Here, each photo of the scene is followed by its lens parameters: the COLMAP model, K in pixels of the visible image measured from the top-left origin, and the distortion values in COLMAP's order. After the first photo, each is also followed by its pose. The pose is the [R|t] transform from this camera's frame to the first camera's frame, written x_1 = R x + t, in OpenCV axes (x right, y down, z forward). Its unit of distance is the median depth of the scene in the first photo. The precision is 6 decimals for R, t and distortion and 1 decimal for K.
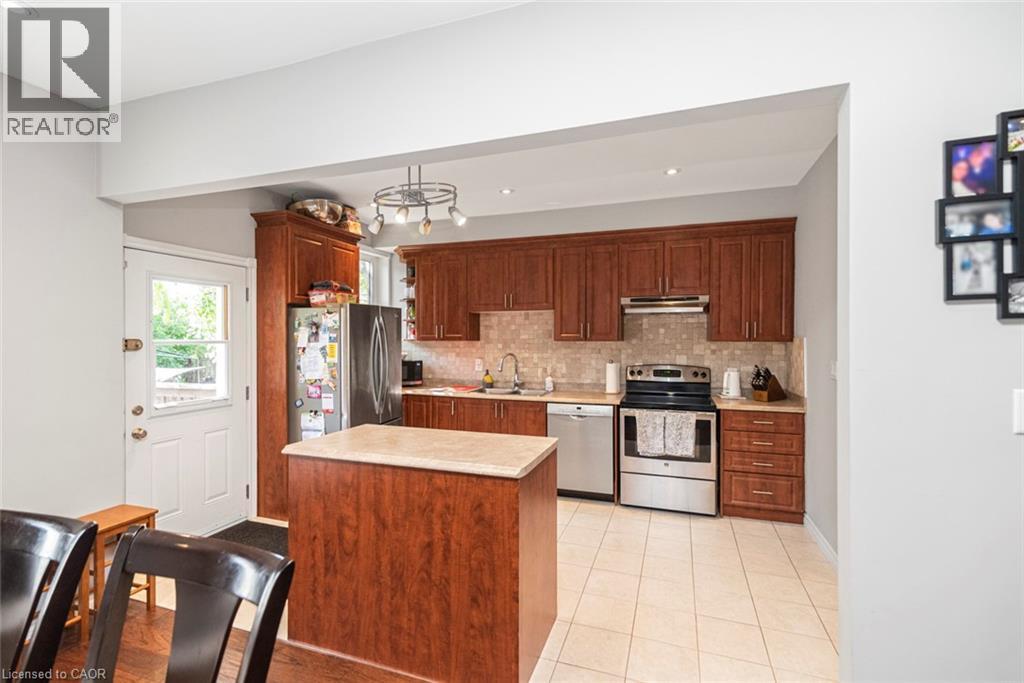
lens RADIAL K [[456.6, 0, 514.3], [0, 456.6, 343.7], [0, 0, 1]] dist [0.010506, -0.000092]
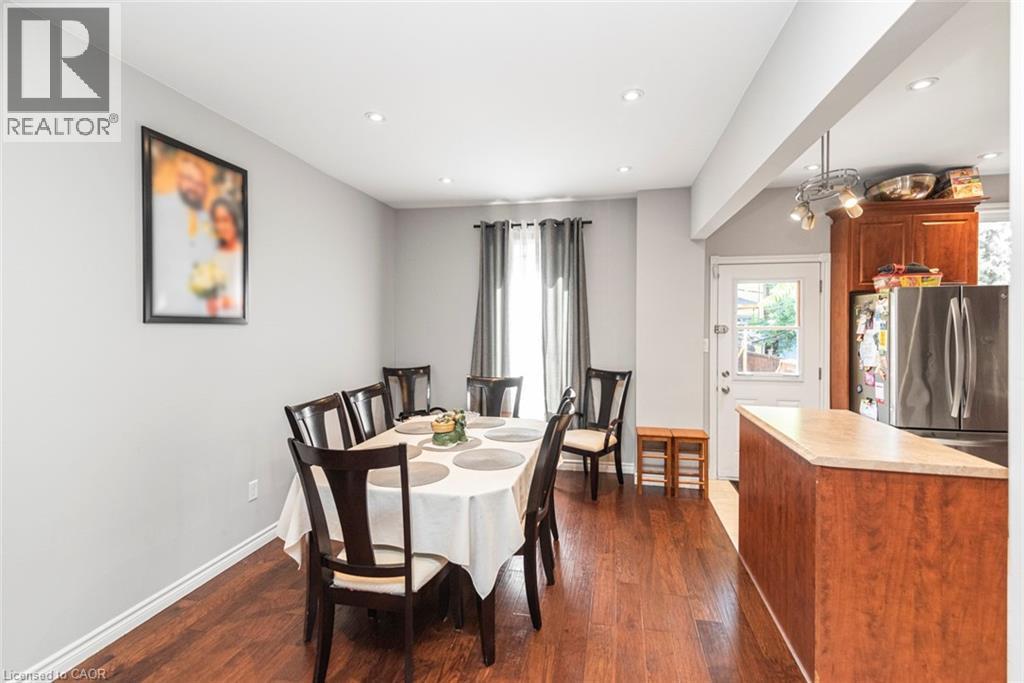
lens RADIAL K [[456.6, 0, 514.8], [0, 456.6, 332.9], [0, 0, 1]] dist [0.010506, -0.000092]
pose [[0.133336, 0.017857, -0.990910, 0.432118], [-0.014415, 0.999767, 0.016077, -0.000027], [0.990966, 0.012140, 0.133562, 0.103090]]
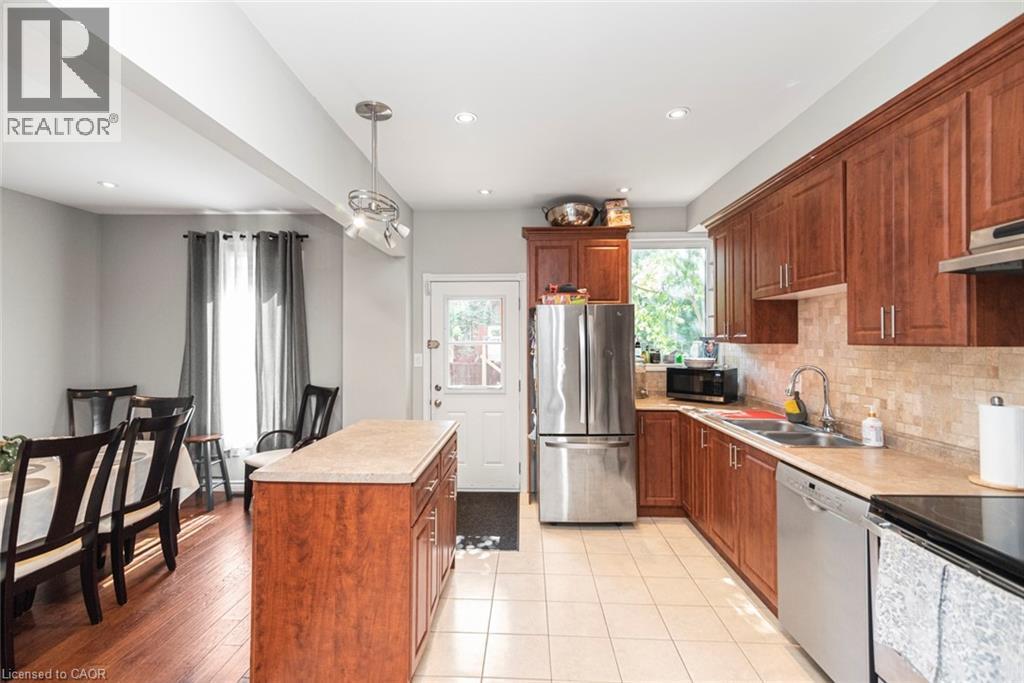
lens RADIAL K [[456.6, 0, 488.3], [0, 456.6, 337.8], [0, 0, 1]] dist [0.010506, -0.000092]
pose [[0.294276, -0.005300, -0.955706, 0.531889], [-0.010241, 0.999910, -0.008699, -0.006348], [0.955666, 0.012348, 0.294195, 0.564482]]
